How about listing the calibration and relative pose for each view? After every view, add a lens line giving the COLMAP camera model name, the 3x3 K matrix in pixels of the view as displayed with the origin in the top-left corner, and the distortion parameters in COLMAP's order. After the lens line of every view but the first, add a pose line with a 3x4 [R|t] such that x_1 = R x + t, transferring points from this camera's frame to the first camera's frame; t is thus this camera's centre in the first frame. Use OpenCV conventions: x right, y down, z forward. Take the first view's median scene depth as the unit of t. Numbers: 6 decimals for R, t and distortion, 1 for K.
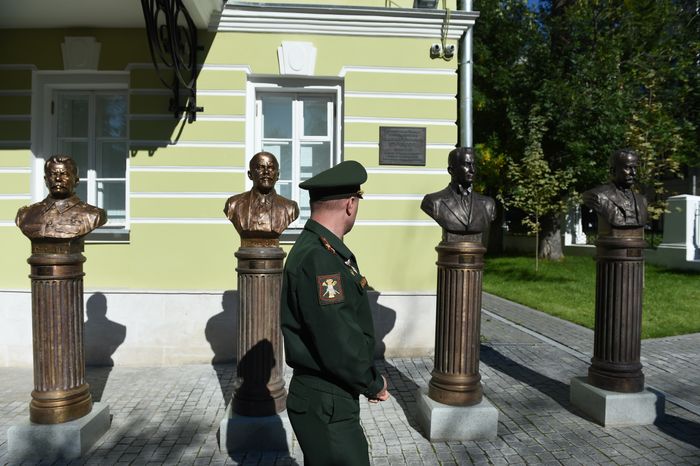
lens RADIAL K [[462.7, 0, 350.0], [0, 462.7, 233.0], [0, 0, 1]] dist [-0.068840, -0.001403]
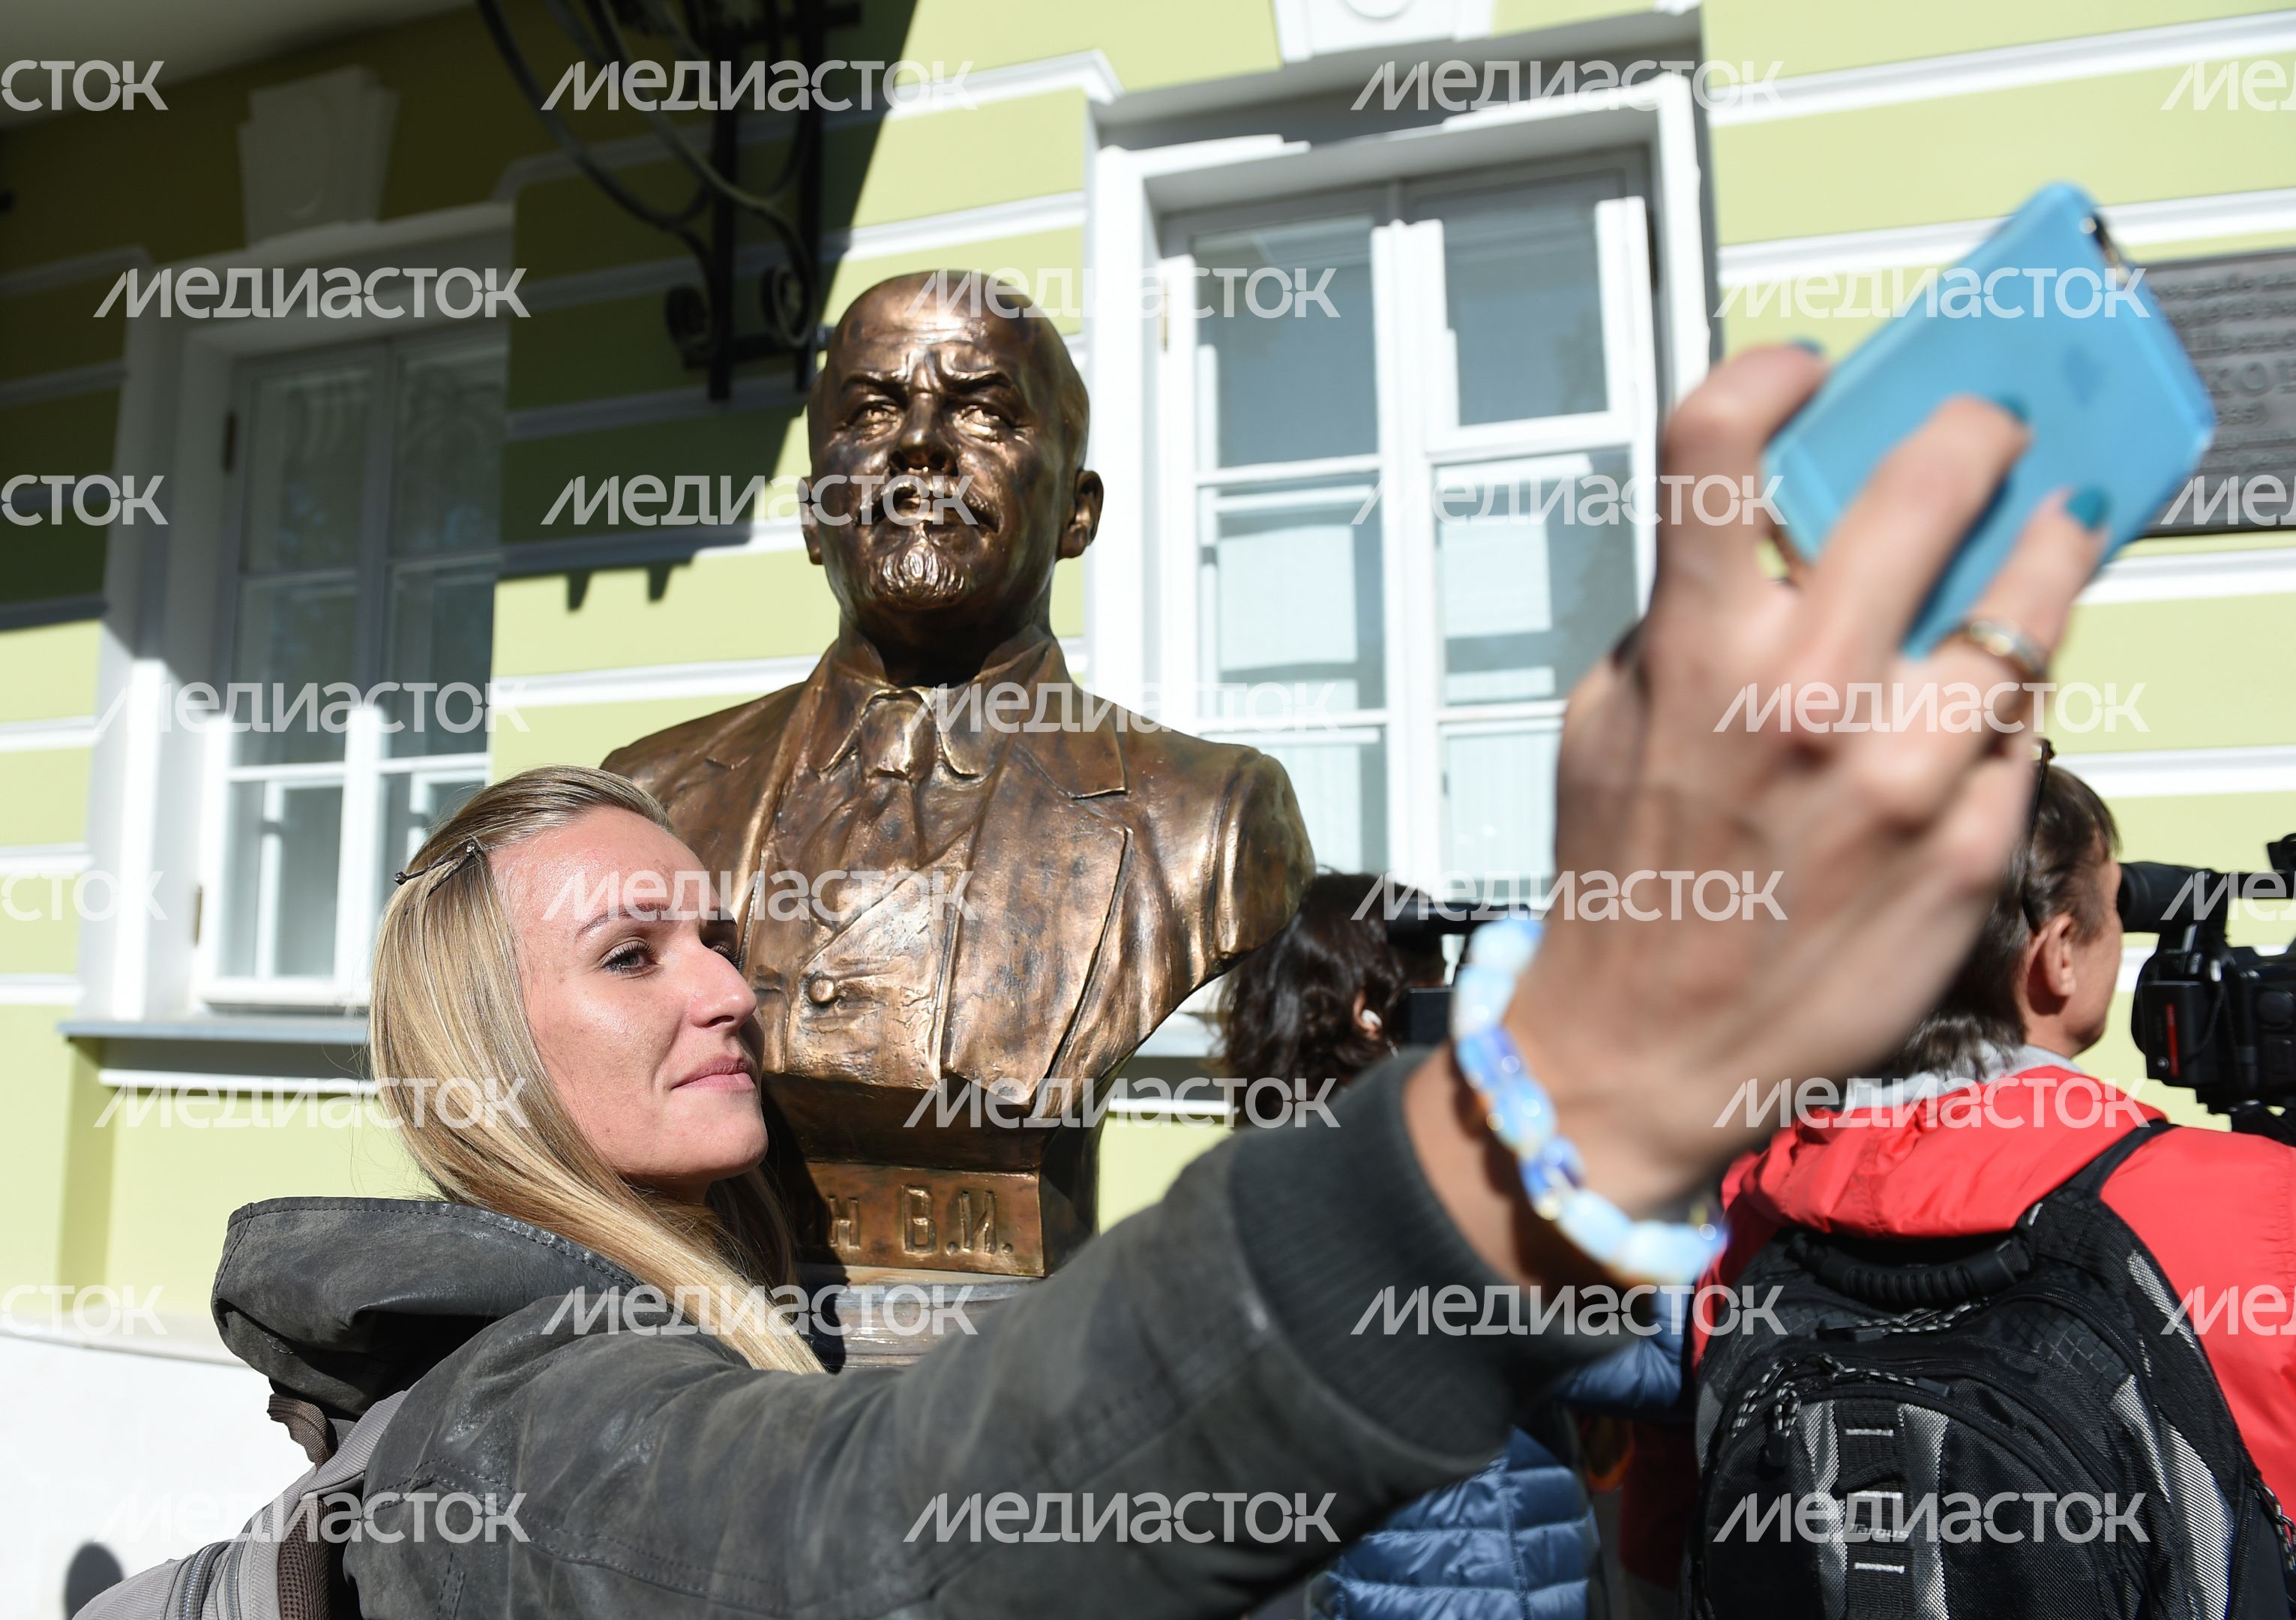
lens RADIAL K [[1511.5, 0, 1148.0], [0, 1511.5, 810.0], [0, 0, 1]] dist [-0.056224, -0.001206]
pose [[0.933284, -0.051757, -0.355389, -0.023120], [-0.000012, 0.989556, -0.144146, -0.009885], [0.359138, 0.134534, 0.923537, 0.523362]]
